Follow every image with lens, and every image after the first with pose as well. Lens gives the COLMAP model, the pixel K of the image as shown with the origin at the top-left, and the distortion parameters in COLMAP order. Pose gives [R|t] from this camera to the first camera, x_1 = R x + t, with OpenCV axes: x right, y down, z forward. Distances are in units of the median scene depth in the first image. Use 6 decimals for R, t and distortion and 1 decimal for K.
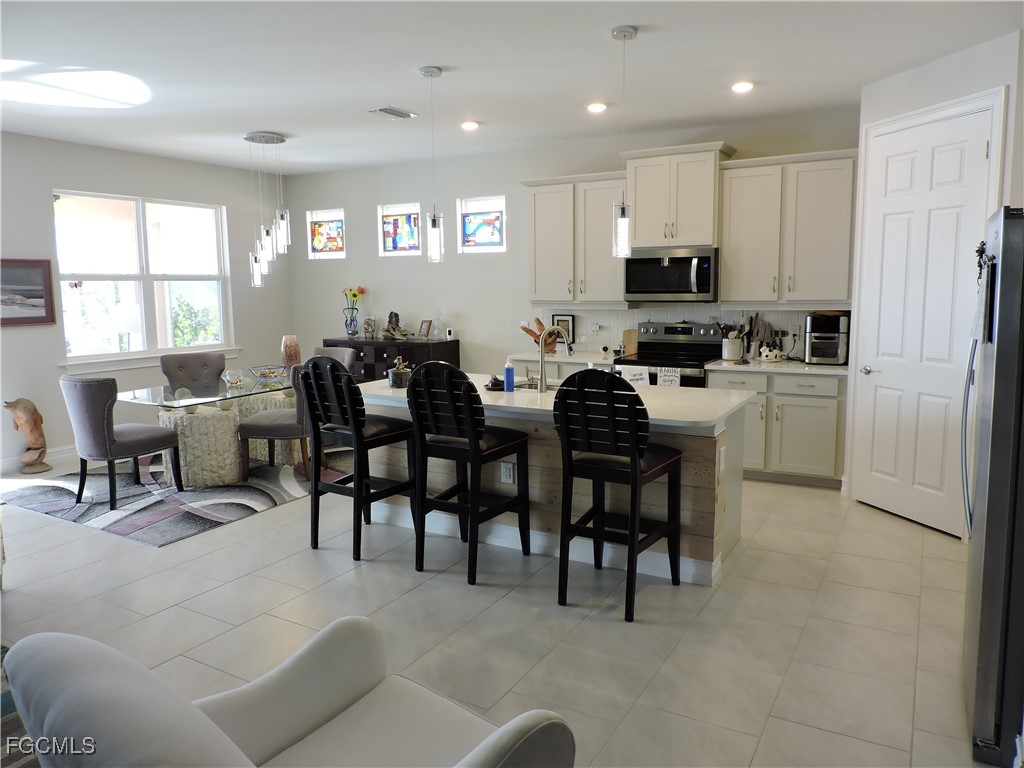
lens RADIAL K [[729.6, 0, 510.6], [0, 729.6, 380.1], [0, 0, 1]] dist [-0.015020, -0.011947]
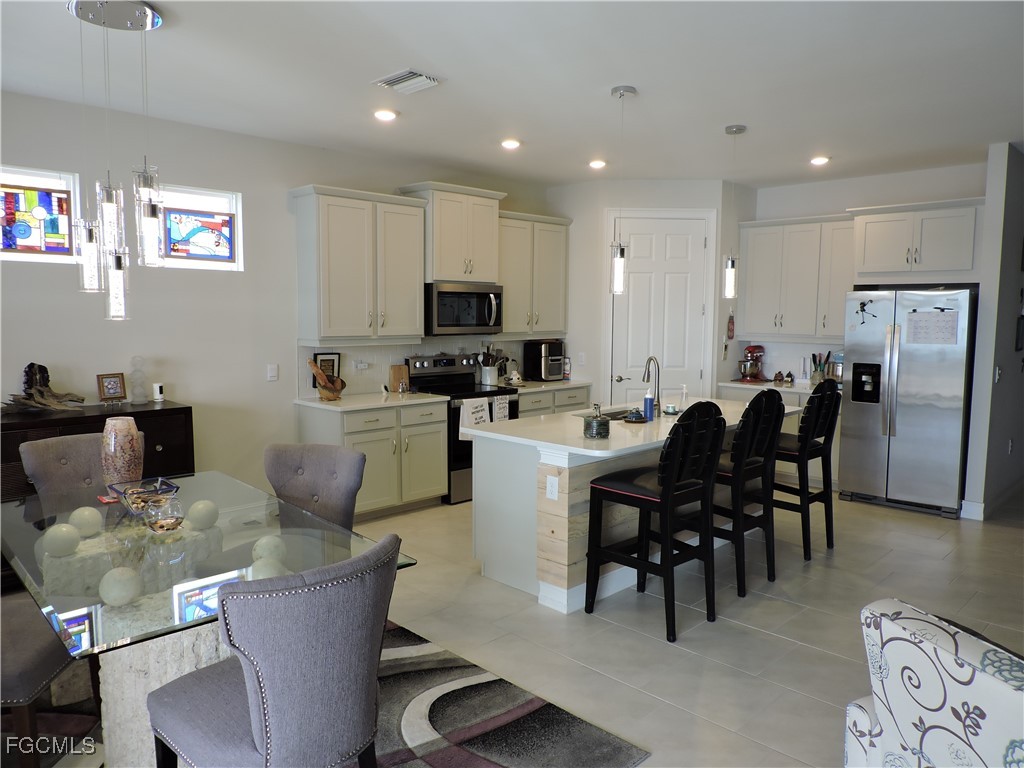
lens RADIAL K [[729.6, 0, 511.4], [0, 729.6, 385.4], [0, 0, 1]] dist [-0.015020, -0.011947]
pose [[0.252291, -0.083444, 0.964047, -0.642992], [0.116754, 0.991621, 0.055276, -0.070859], [-0.960582, 0.098611, 0.259920, 0.558938]]
